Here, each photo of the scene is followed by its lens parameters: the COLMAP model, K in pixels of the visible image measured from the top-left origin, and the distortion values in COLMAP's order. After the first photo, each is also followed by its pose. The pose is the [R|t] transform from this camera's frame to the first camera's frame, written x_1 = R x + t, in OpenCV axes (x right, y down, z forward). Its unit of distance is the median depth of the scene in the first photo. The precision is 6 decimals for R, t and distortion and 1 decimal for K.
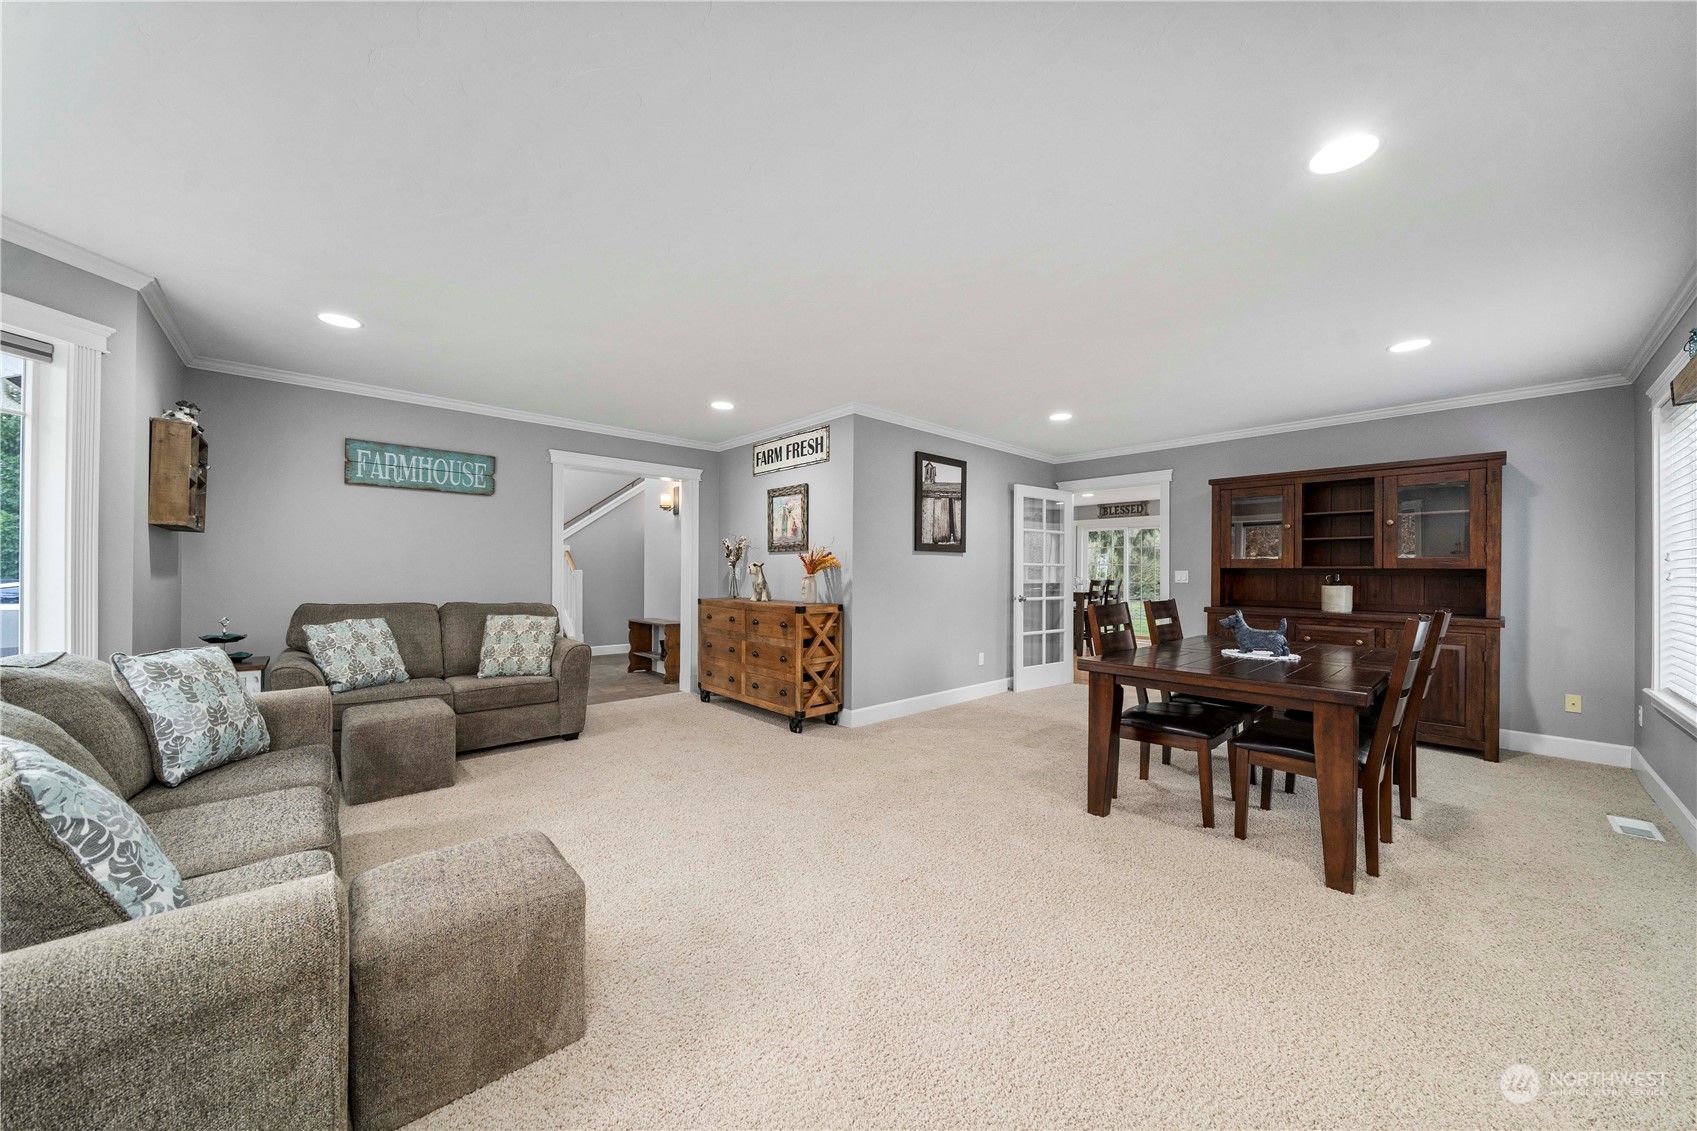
lens RADIAL K [[590.2, 0, 843.1], [0, 590.2, 572.2], [0, 0, 1]] dist [-0.000007, 0.000000]
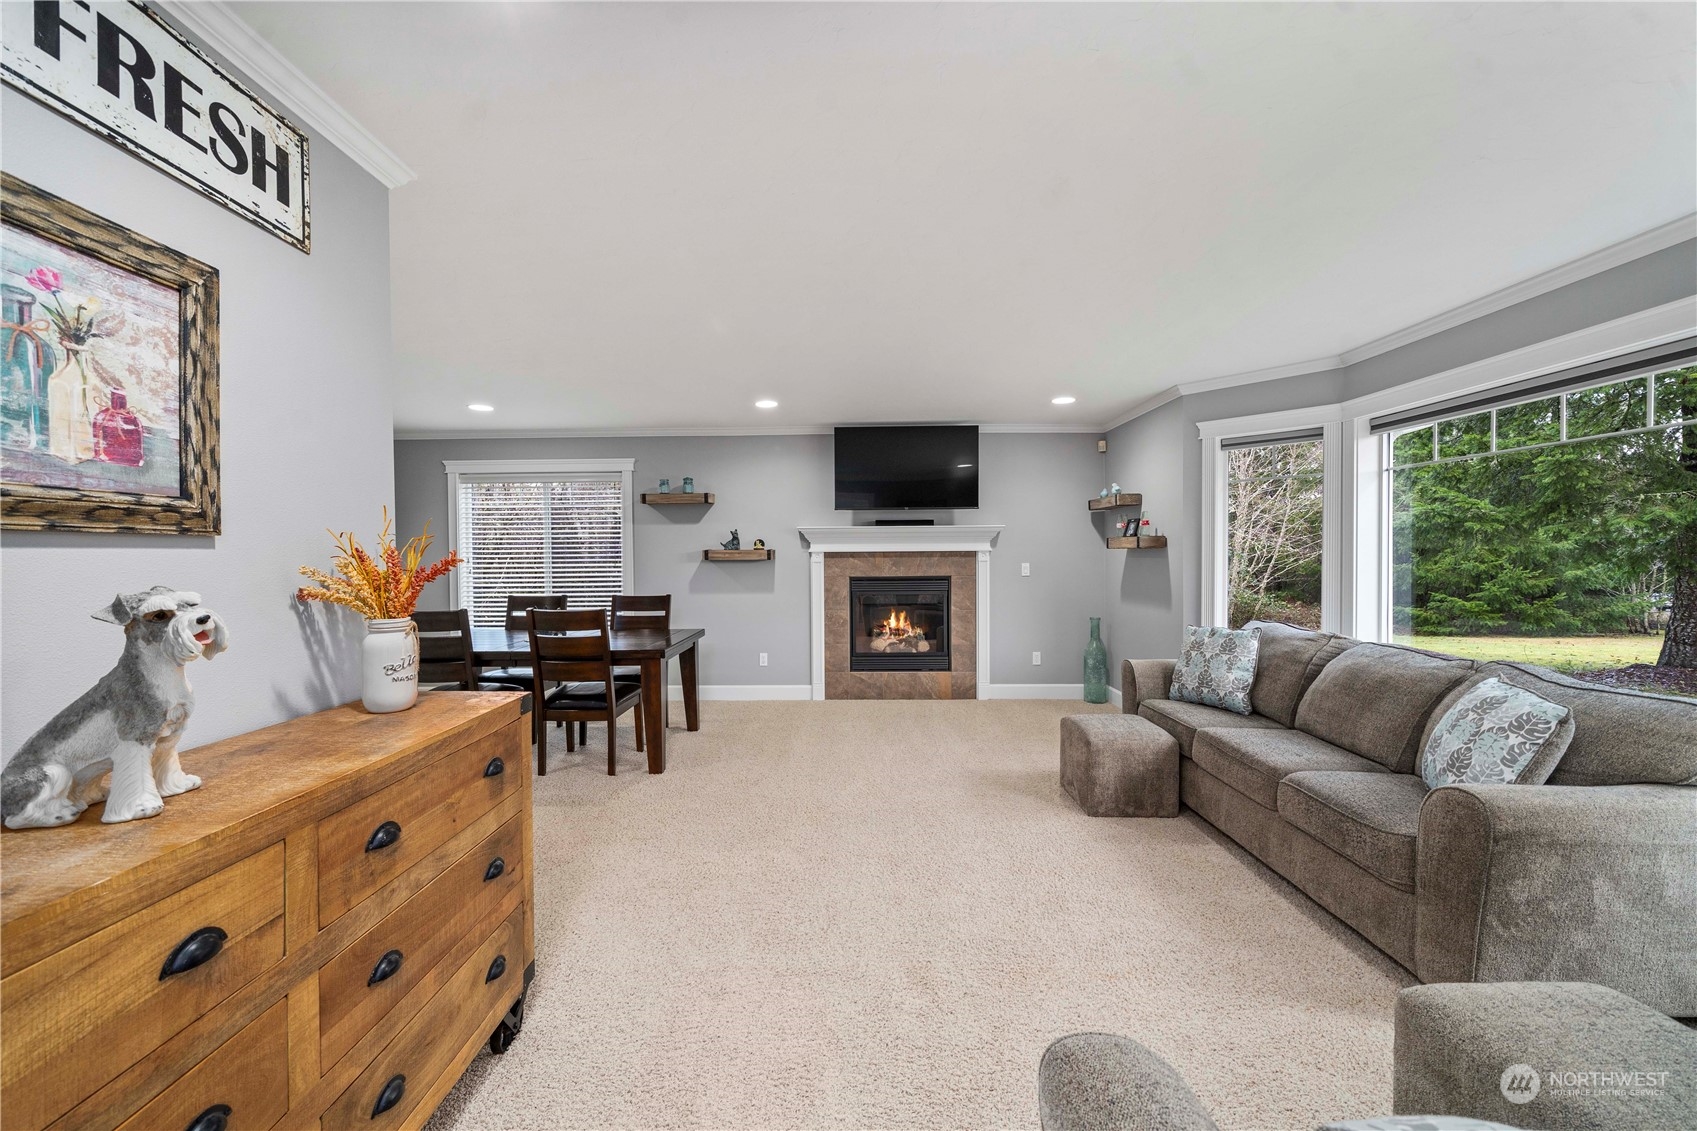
lens RADIAL K [[612.8, 0, 844.3], [0, 612.8, 560.1], [0, 0, 1]] dist [-0.000663, -0.000018]
pose [[-0.729766, -0.008250, 0.683647, -0.435048], [-0.001099, 0.999940, 0.010894, -0.029561], [-0.683696, 0.007199, -0.729732, 1.004027]]
